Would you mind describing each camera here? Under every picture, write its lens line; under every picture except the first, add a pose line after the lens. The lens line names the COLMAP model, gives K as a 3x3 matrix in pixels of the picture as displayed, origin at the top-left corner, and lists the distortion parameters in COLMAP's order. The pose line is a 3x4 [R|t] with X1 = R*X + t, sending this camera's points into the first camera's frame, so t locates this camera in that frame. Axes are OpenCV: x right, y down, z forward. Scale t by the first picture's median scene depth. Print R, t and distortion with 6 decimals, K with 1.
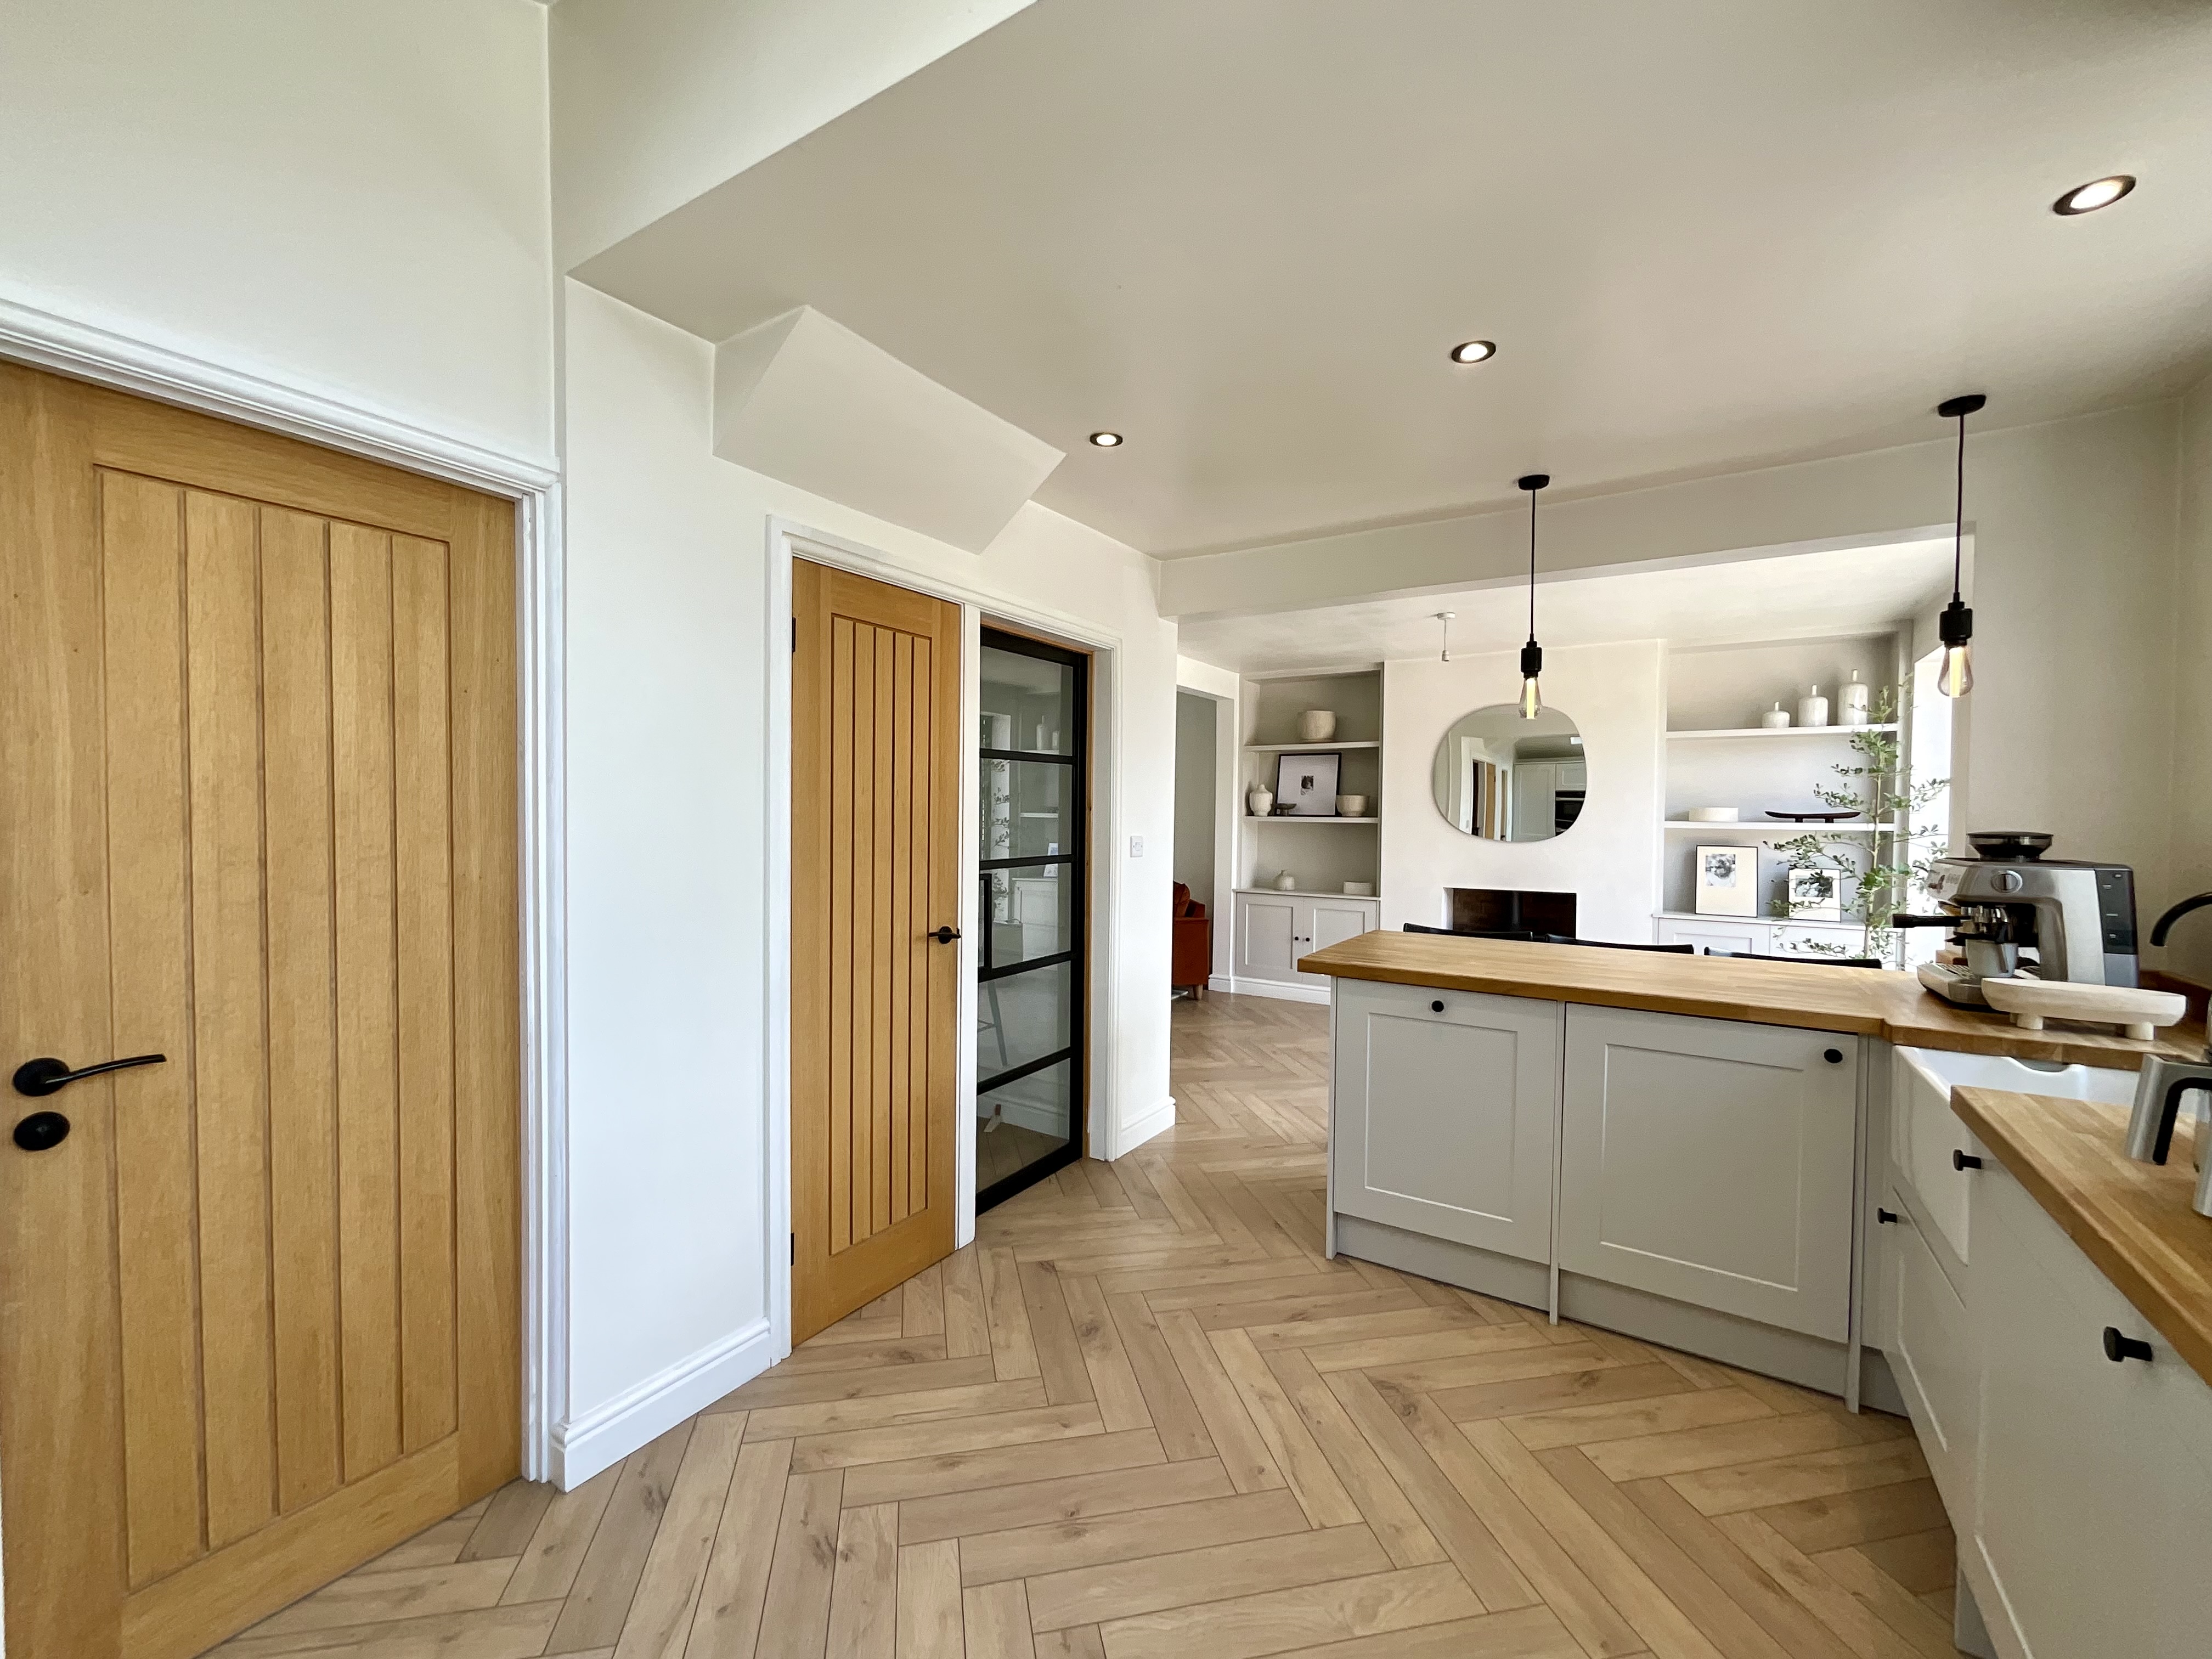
lens RADIAL K [[899.1, 0, 1104.7], [0, 899.1, 831.6], [0, 0, 1]] dist [-0.002777, -0.000801]
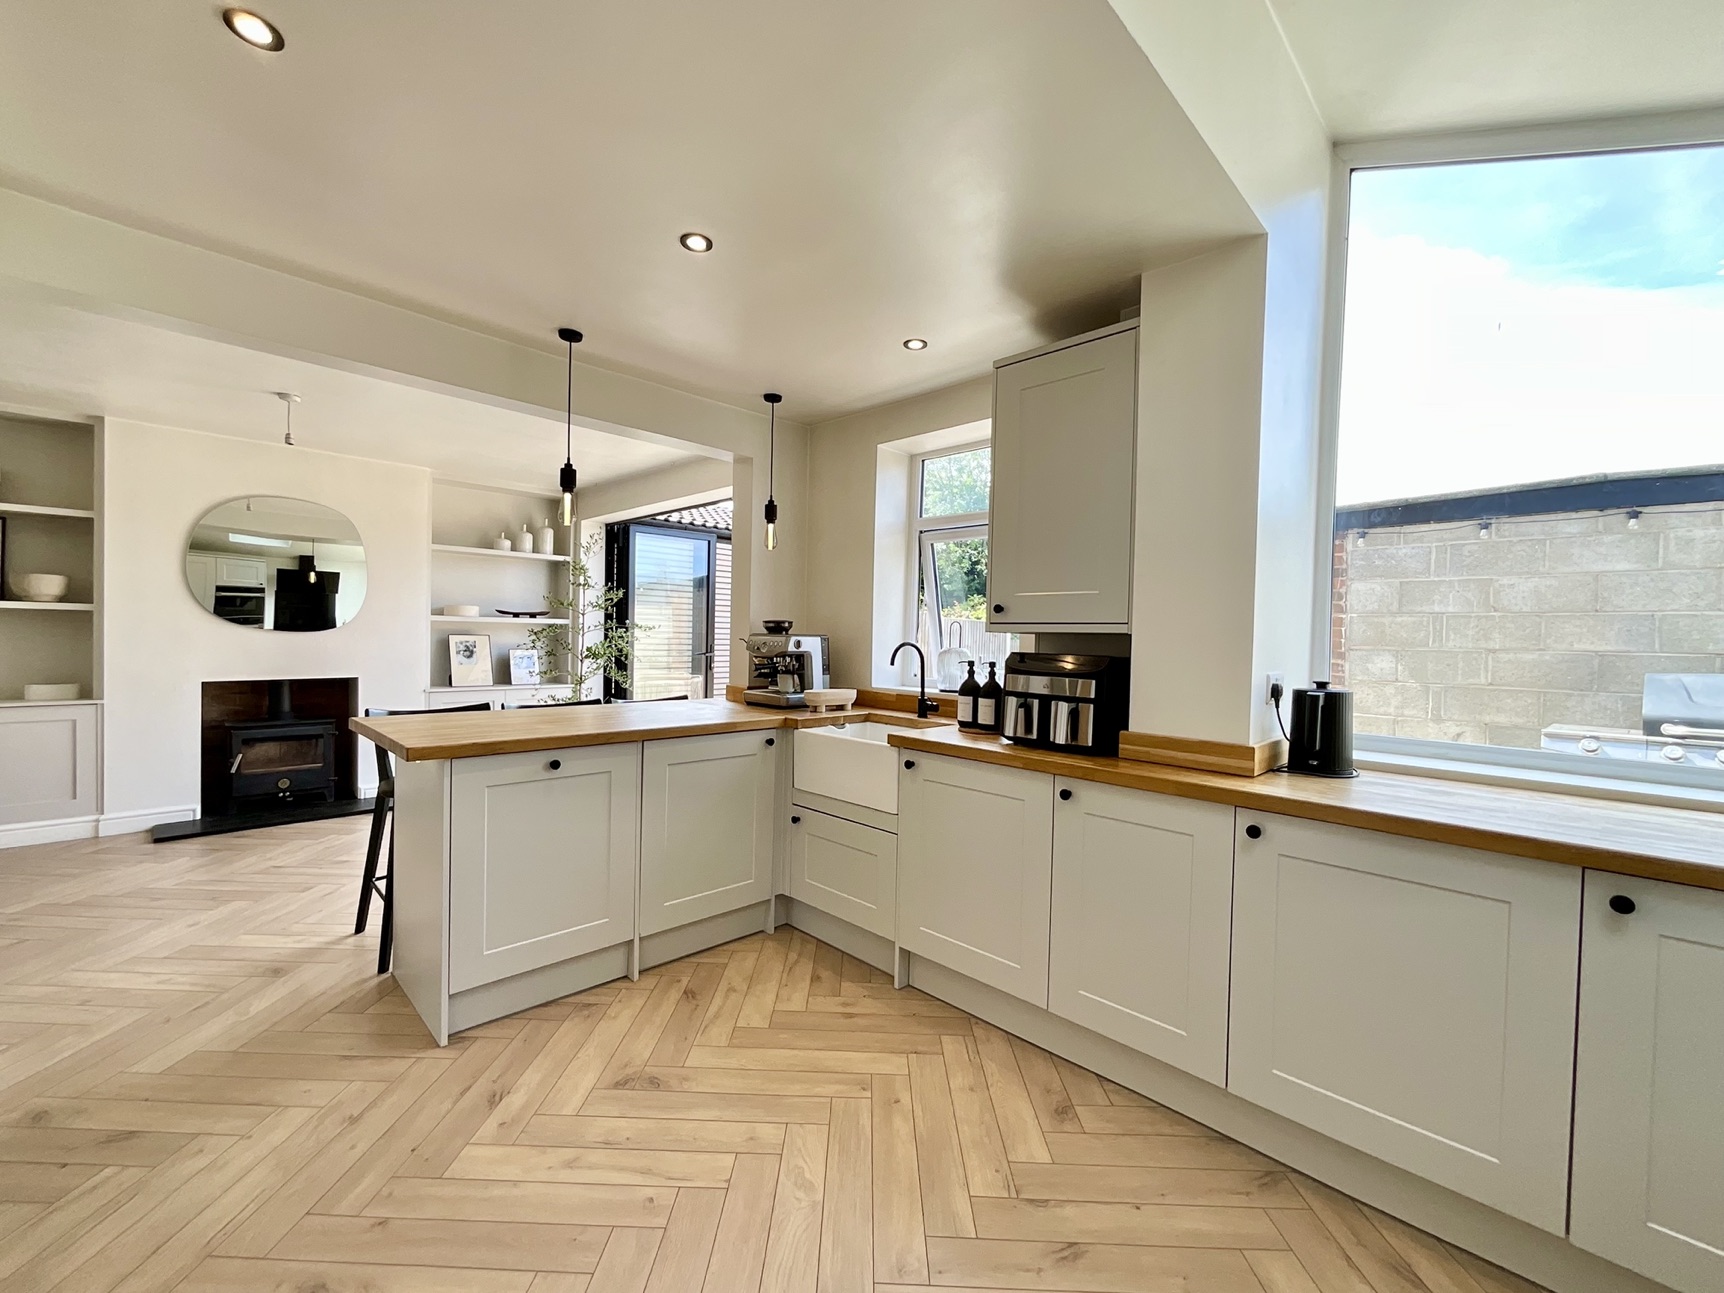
lens RADIAL K [[700.8, 0, 861.0], [0, 700.8, 647.3], [0, 0, 1]] dist [-0.002777, -0.000801]
pose [[0.209418, -0.021086, 0.977599, -0.397847], [-0.001032, 0.999762, 0.021785, 0.022085], [-0.977826, -0.005571, 0.209346, 0.401030]]
